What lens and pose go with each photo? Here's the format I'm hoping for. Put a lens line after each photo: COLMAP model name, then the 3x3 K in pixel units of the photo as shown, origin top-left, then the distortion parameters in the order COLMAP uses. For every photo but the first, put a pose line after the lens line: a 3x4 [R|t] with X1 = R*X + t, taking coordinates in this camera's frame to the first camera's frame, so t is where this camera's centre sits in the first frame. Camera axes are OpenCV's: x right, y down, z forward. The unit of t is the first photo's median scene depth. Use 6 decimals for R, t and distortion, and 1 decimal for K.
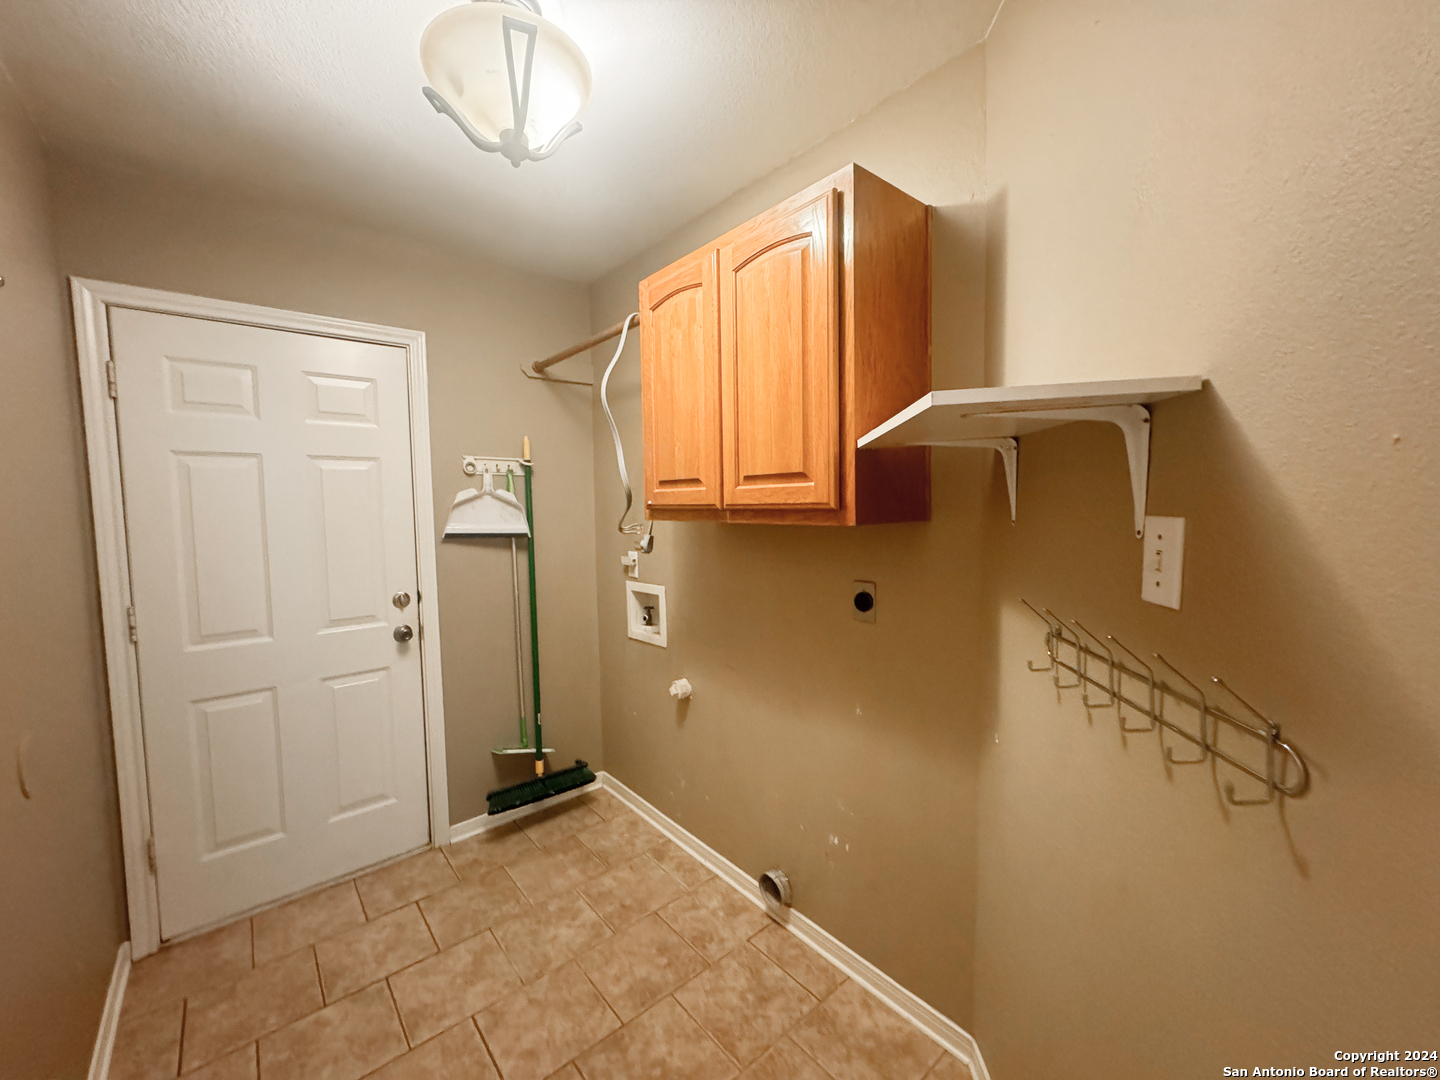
lens RADIAL K [[578.6, 0, 720.0], [0, 578.6, 540.0], [0, 0, 1]] dist [-0.002192, 0.000053]
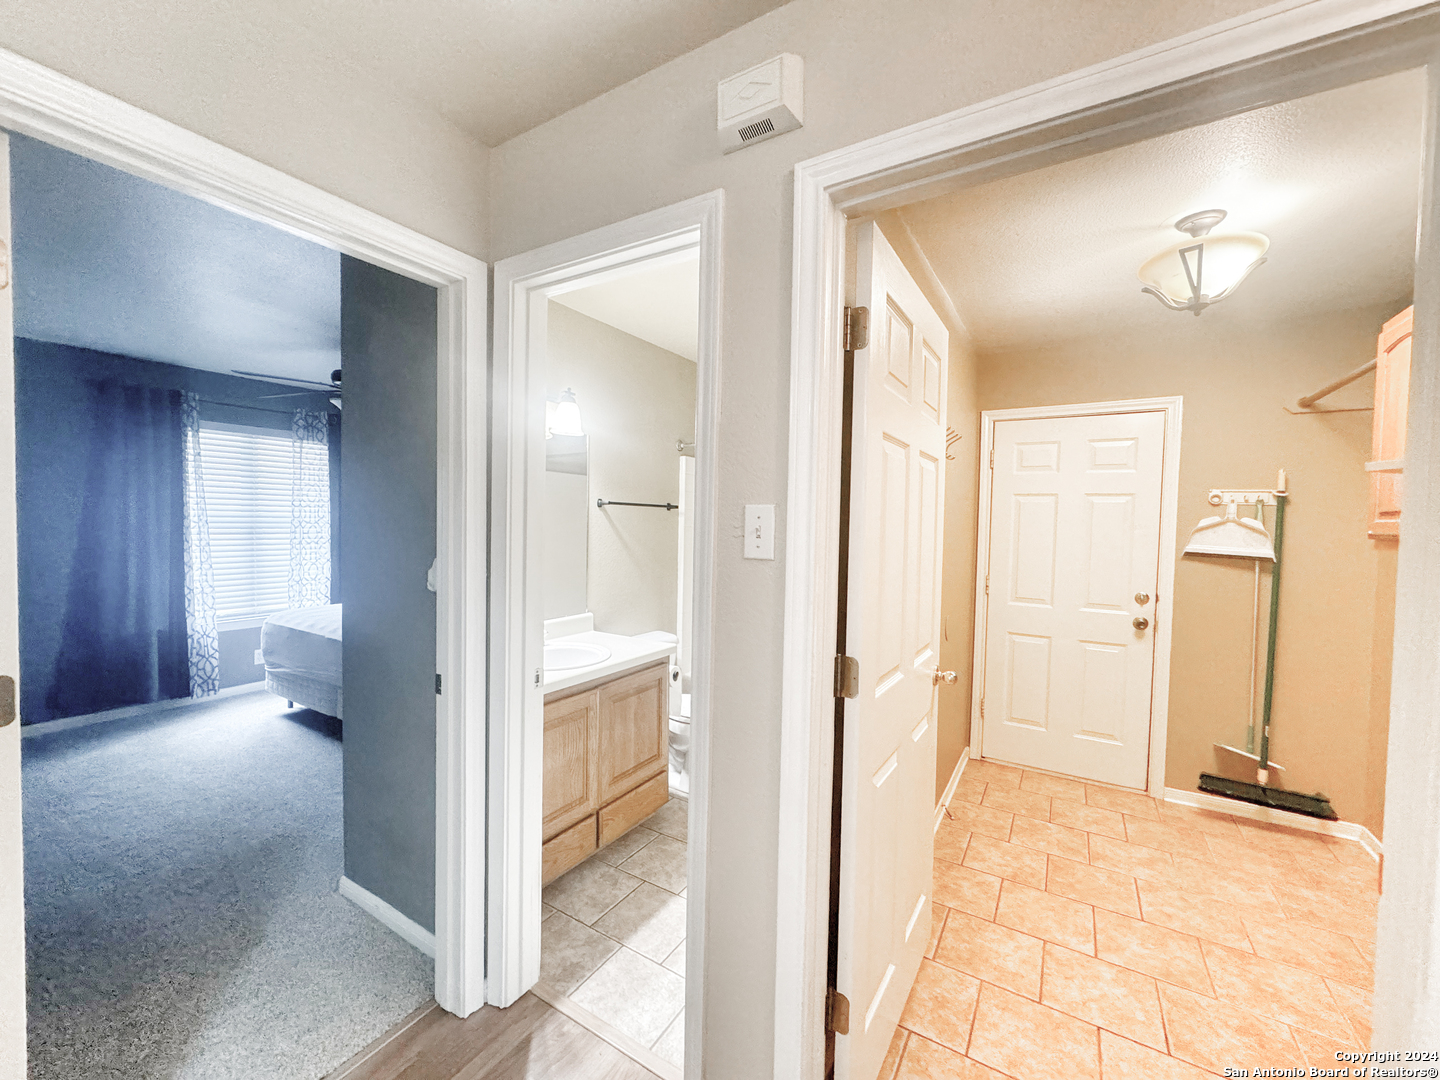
lens RADIAL K [[574.4, 0, 718.9], [0, 574.4, 539.2], [0, 0, 1]] dist [-0.003301, 0.000685]
pose [[0.312013, 0.051820, -0.948664, 0.380905], [-0.092684, 0.995409, 0.023890, 0.025142], [0.945546, 0.080472, 0.315383, -0.344768]]
